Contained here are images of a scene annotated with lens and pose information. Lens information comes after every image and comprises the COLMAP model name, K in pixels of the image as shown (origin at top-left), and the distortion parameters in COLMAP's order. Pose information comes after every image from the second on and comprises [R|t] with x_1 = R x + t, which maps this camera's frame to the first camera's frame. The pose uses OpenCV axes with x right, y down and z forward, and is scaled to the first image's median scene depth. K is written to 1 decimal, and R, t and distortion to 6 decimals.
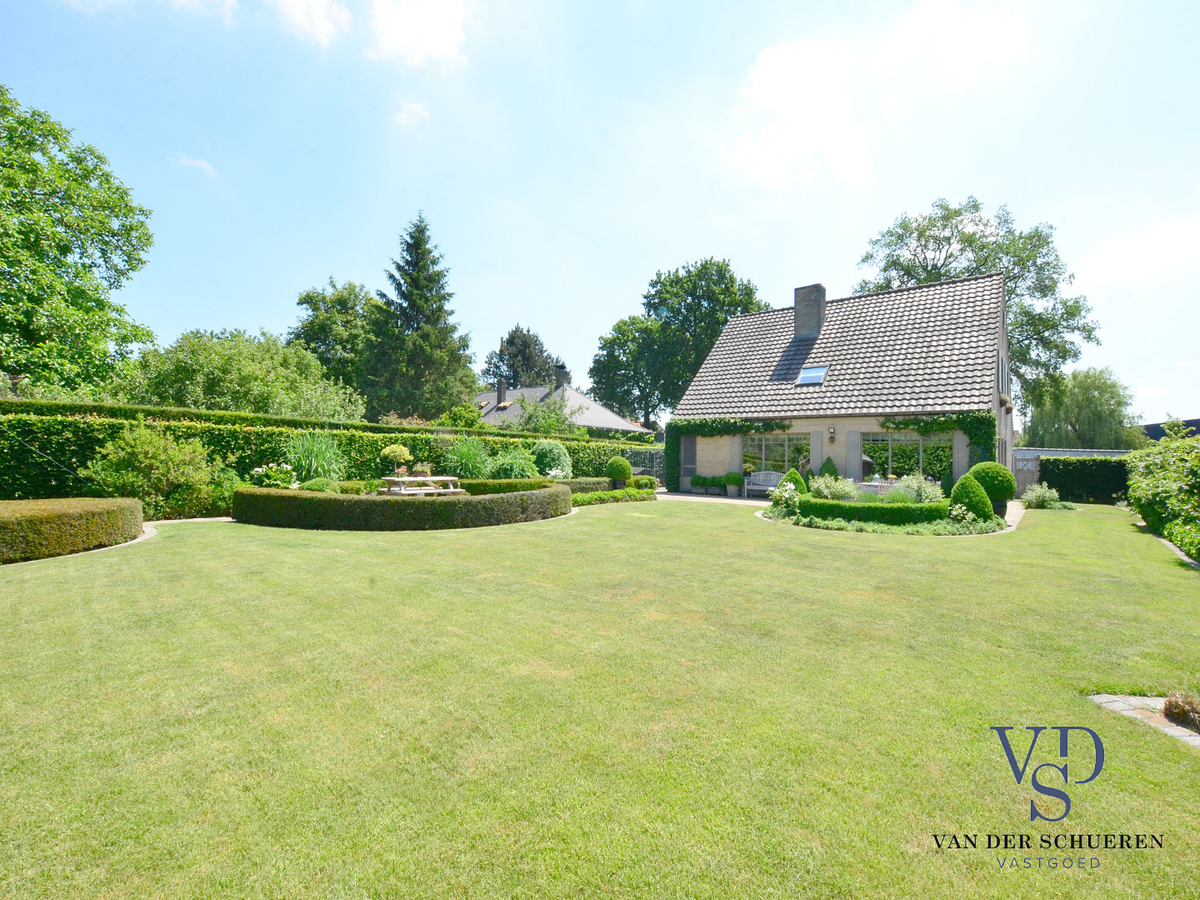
lens RADIAL K [[531.5, 0, 600.5], [0, 531.5, 443.7], [0, 0, 1]] dist [-0.030103, 0.005037]
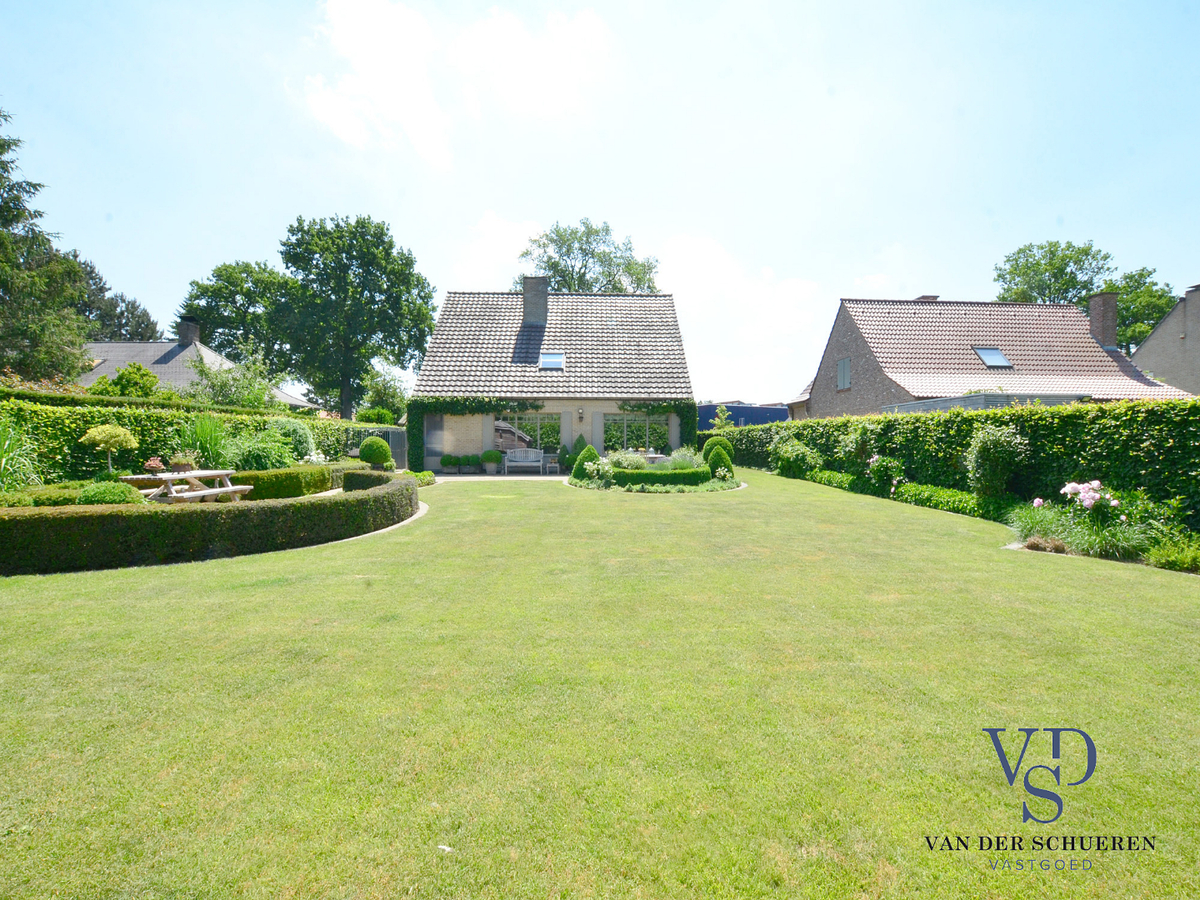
lens RADIAL K [[531.5, 0, 608.8], [0, 531.5, 450.2], [0, 0, 1]] dist [-0.030103, 0.005037]
pose [[0.732953, -0.033698, 0.679444, -0.266058], [-0.004801, 0.998491, 0.054700, -0.003210], [-0.680262, -0.043355, 0.731686, 0.090967]]
